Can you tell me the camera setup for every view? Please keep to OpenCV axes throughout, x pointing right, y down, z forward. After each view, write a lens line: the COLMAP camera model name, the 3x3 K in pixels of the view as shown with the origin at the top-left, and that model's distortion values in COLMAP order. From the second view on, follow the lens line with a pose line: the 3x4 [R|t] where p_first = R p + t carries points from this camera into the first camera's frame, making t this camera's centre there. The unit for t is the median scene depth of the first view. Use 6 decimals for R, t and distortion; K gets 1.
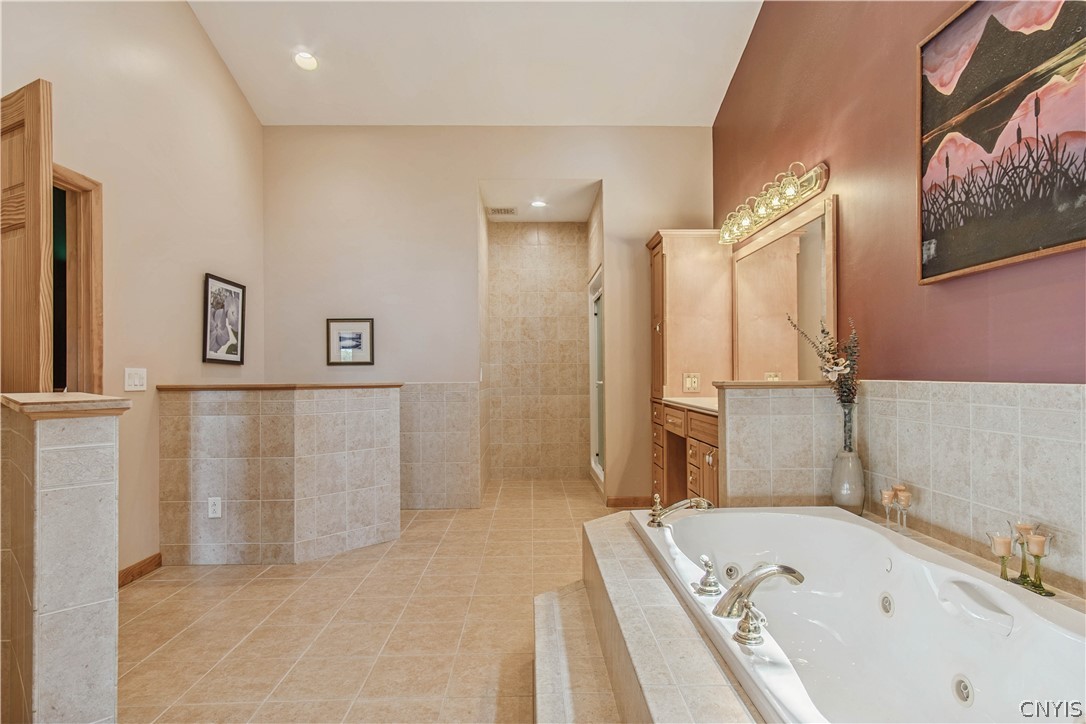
lens RADIAL K [[579.8, 0, 543.9], [0, 579.8, 367.6], [0, 0, 1]] dist [0.008232, 0.001536]
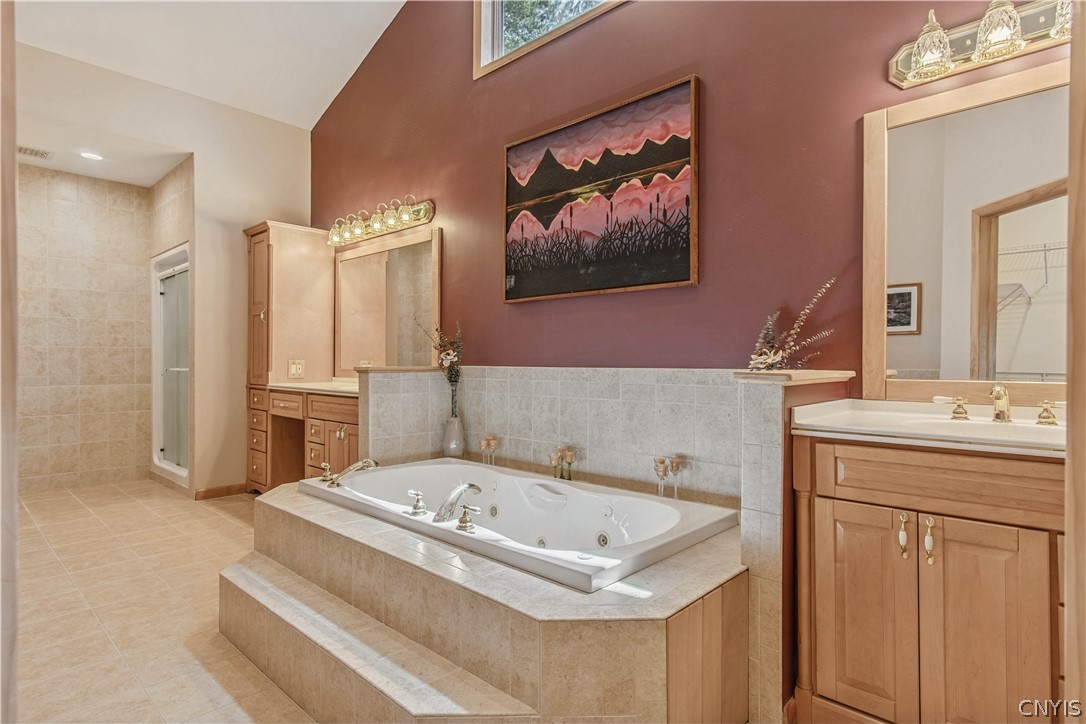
lens RADIAL K [[579.8, 0, 544.3], [0, 579.8, 361.7], [0, 0, 1]] dist [0.008232, 0.001536]
pose [[0.703490, 0.010081, 0.710634, -0.295543], [-0.016160, 0.999868, 0.001813, 0.005079], [-0.710522, -0.012760, 0.703559, -0.120484]]
